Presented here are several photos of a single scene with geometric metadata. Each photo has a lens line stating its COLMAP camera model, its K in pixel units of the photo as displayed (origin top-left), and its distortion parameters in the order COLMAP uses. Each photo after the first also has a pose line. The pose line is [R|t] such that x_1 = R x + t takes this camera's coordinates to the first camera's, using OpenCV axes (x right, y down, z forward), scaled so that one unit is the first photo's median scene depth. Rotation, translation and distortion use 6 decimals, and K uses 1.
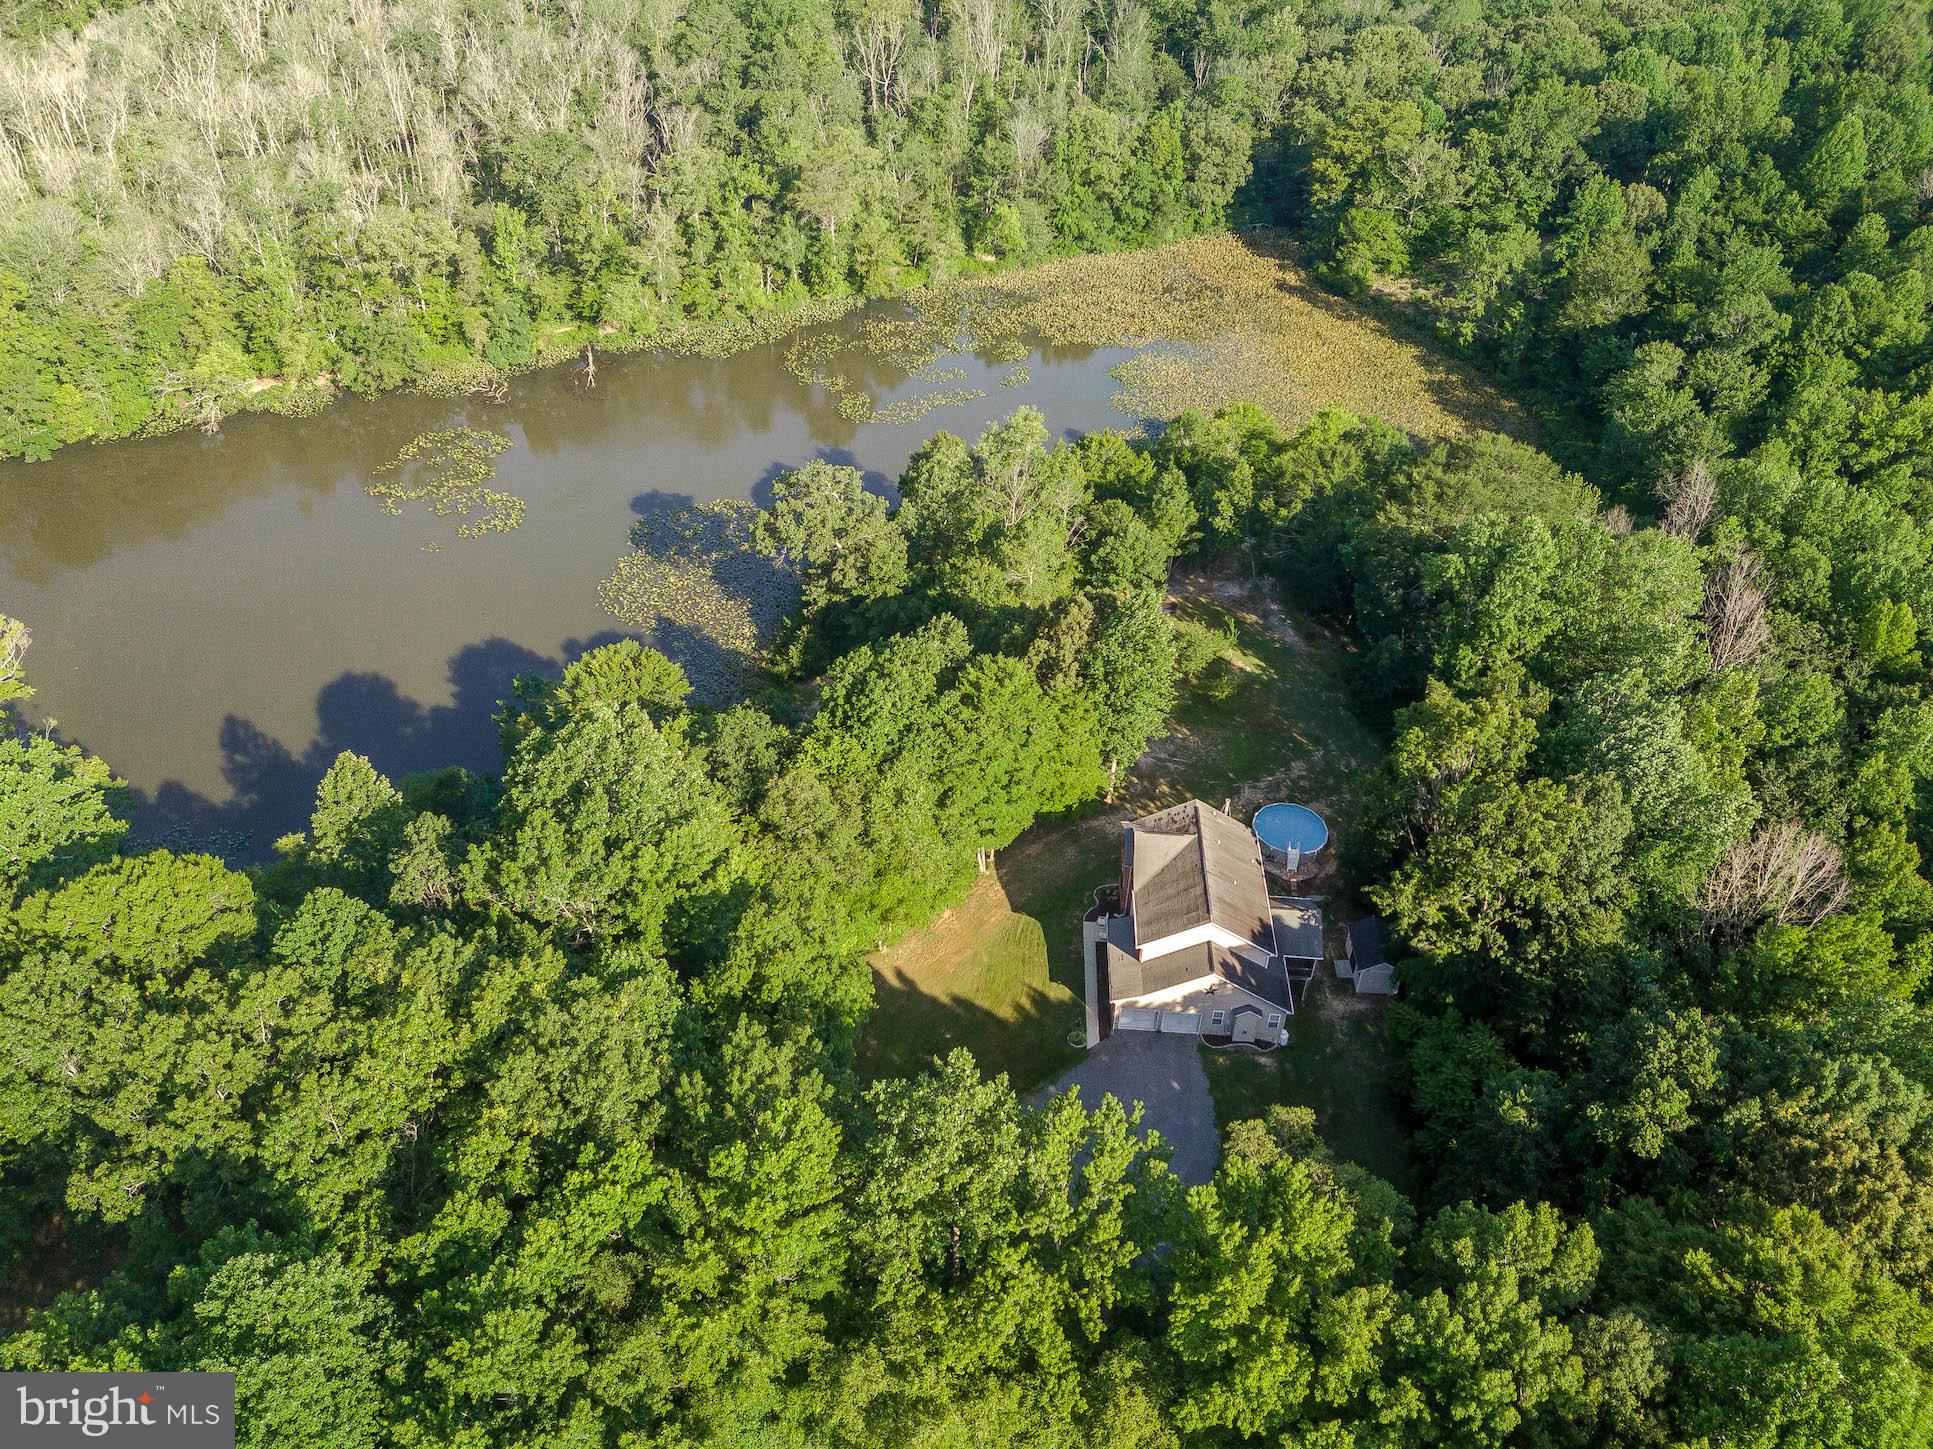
lens RADIAL K [[1485.9, 0, 949.9], [0, 1485.9, 729.8], [0, 0, 1]] dist [0.038472, -0.044372]
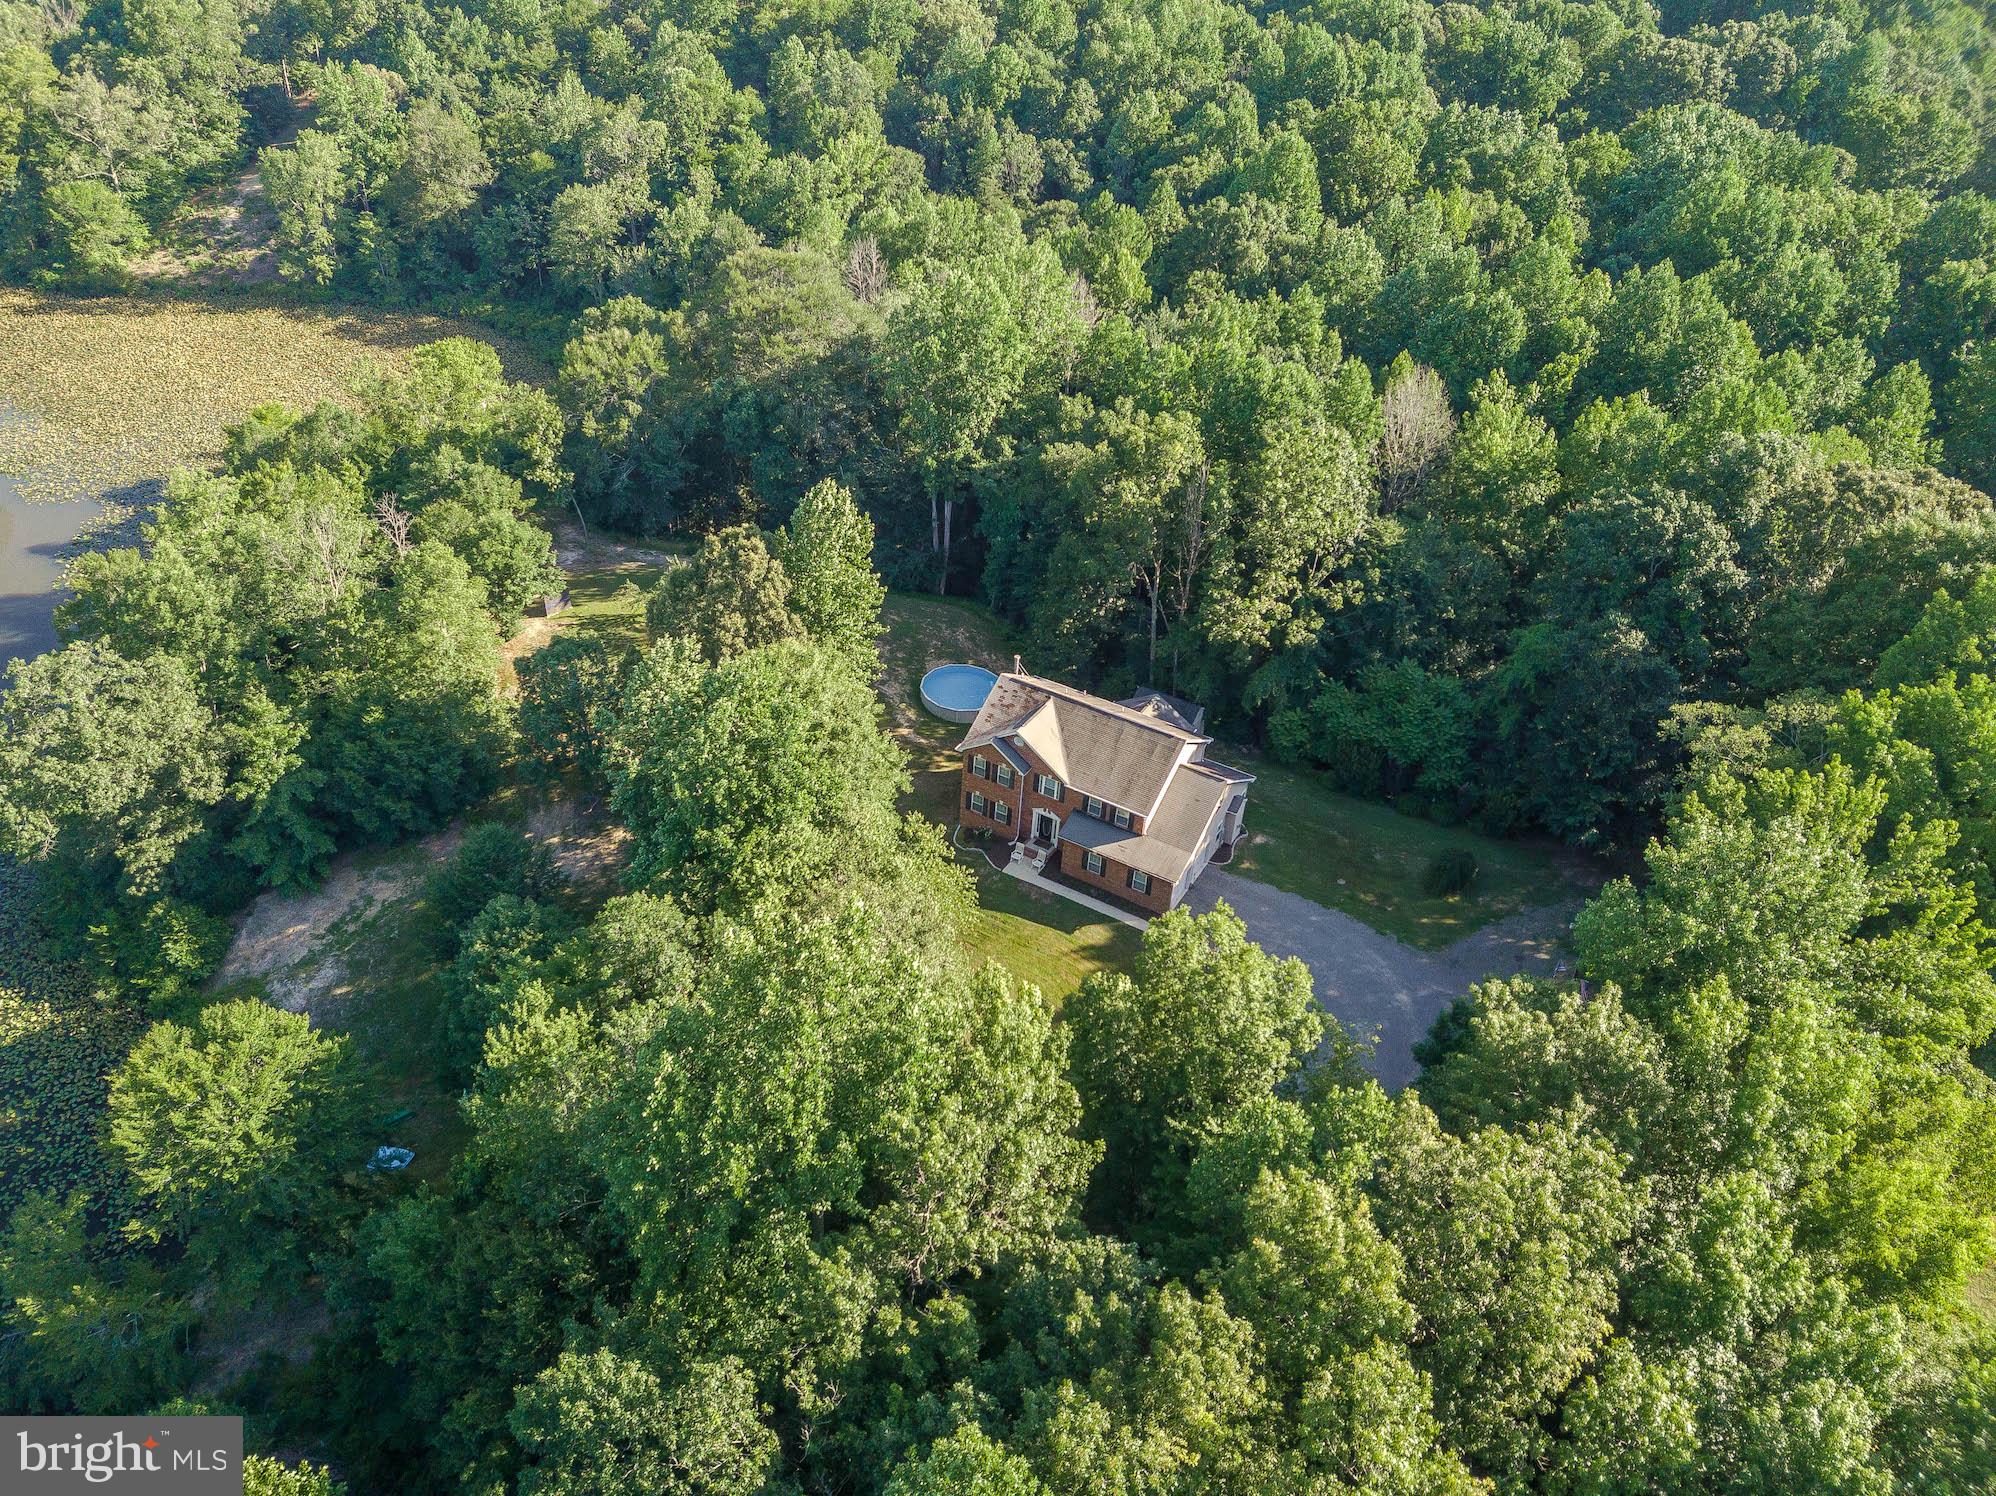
lens RADIAL K [[1534.3, 0, 980.9], [0, 1534.3, 753.5], [0, 0, 1]] dist [0.038472, -0.044372]
pose [[0.476025, -0.528960, 0.702567, -0.233411], [0.524470, 0.812026, 0.256016, -0.071338], [-0.705926, 0.246606, 0.663969, 0.225014]]
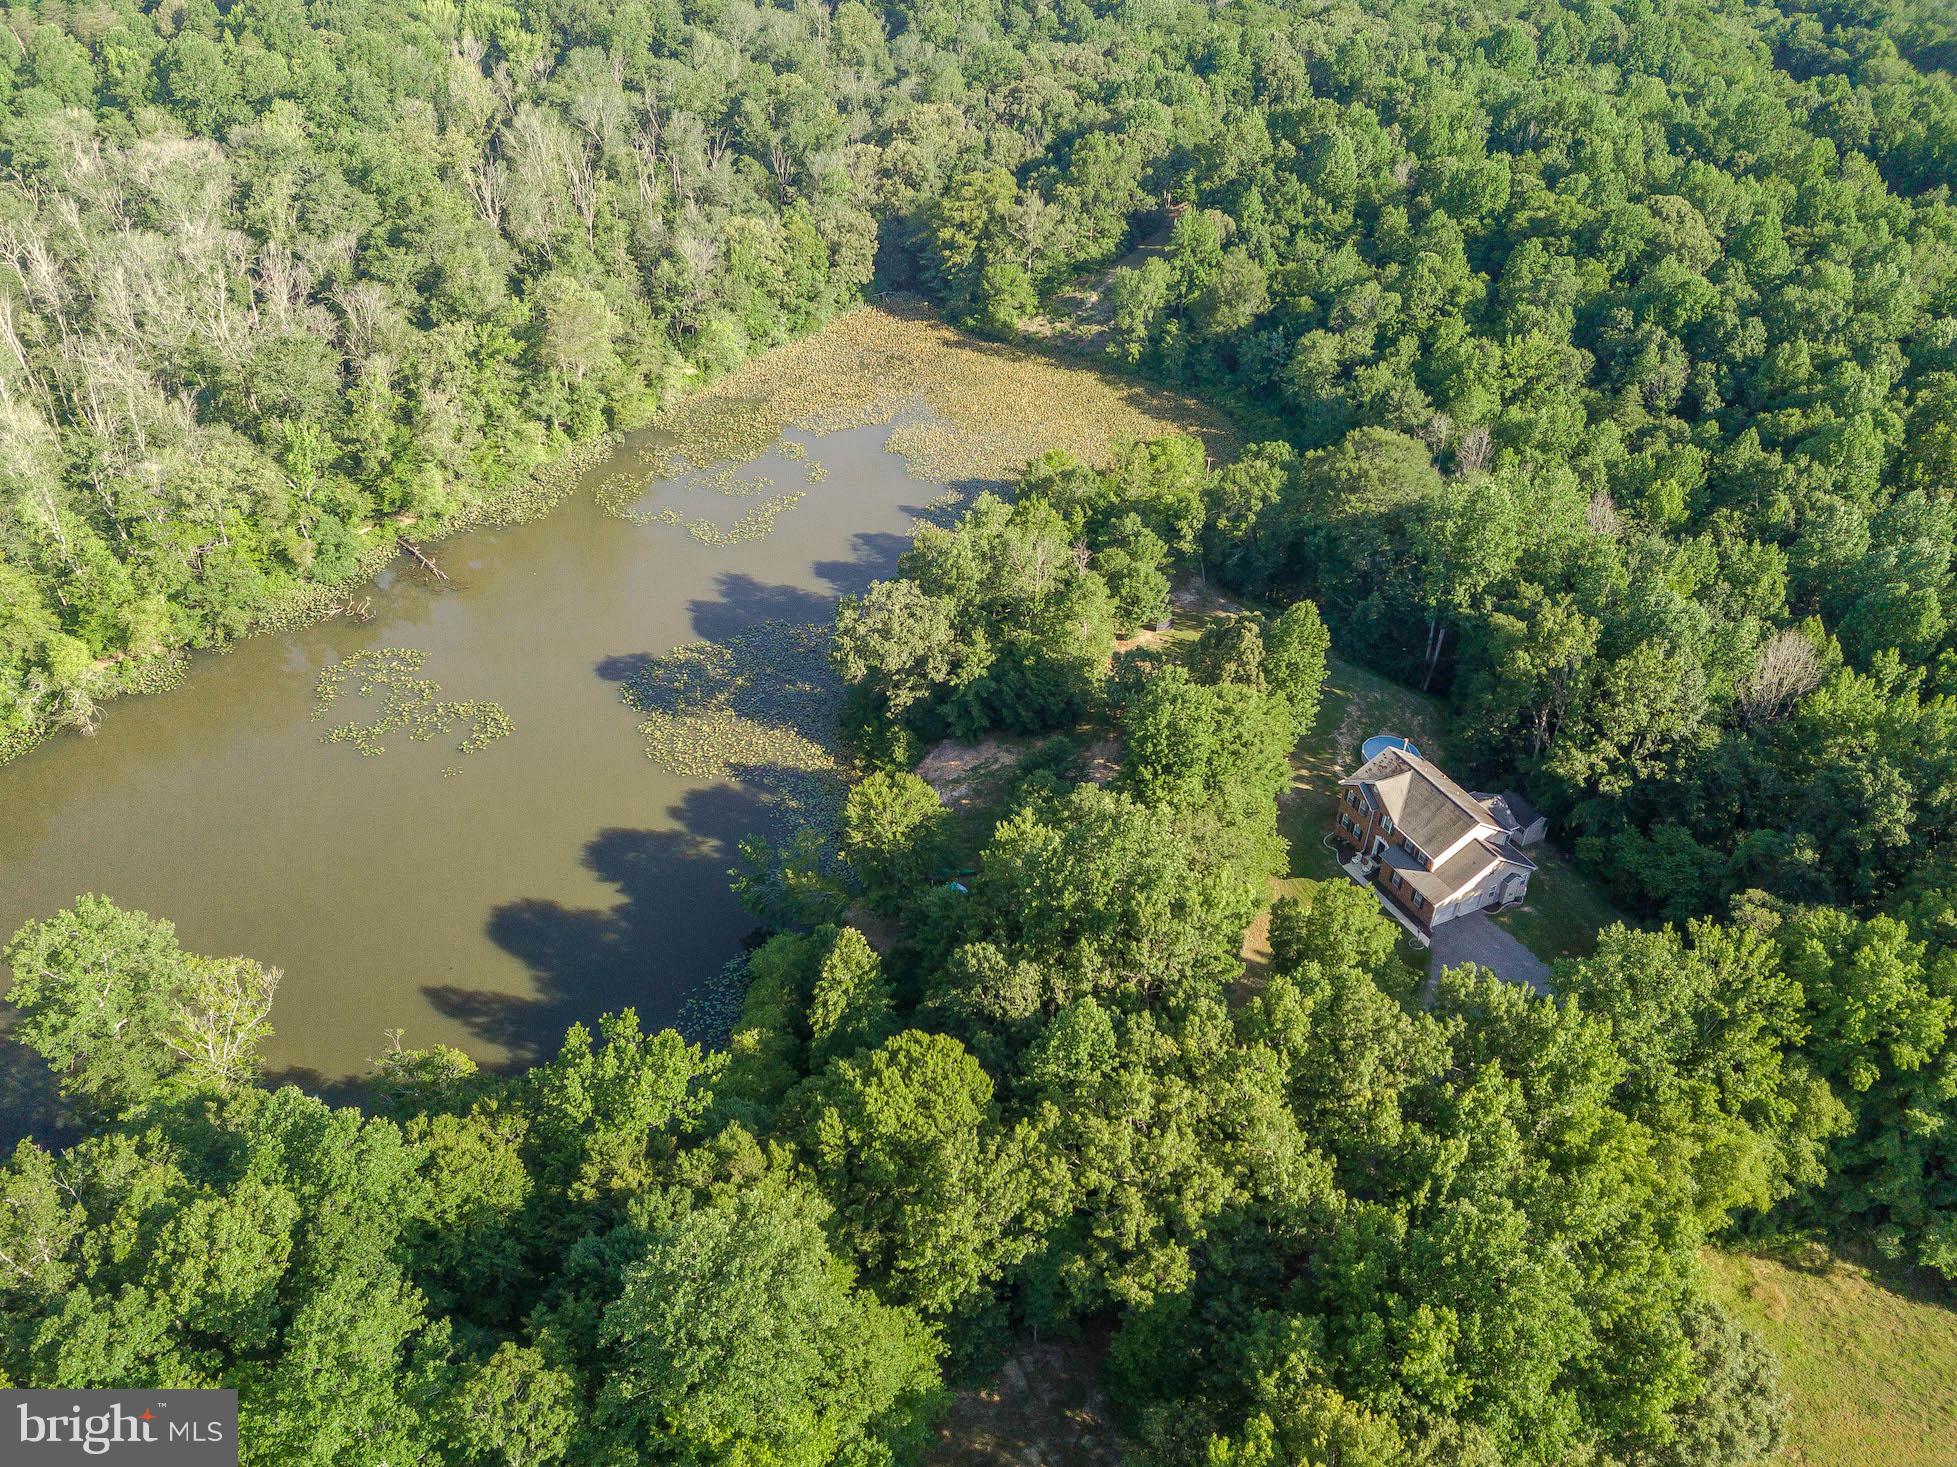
lens RADIAL K [[1504.3, 0, 961.7], [0, 1504.3, 738.8], [0, 0, 1]] dist [0.038472, -0.044372]
pose [[0.873219, -0.295800, 0.387287, -0.332518], [0.303321, 0.951911, 0.043146, -0.064350], [-0.381425, 0.079796, 0.920949, -0.035818]]
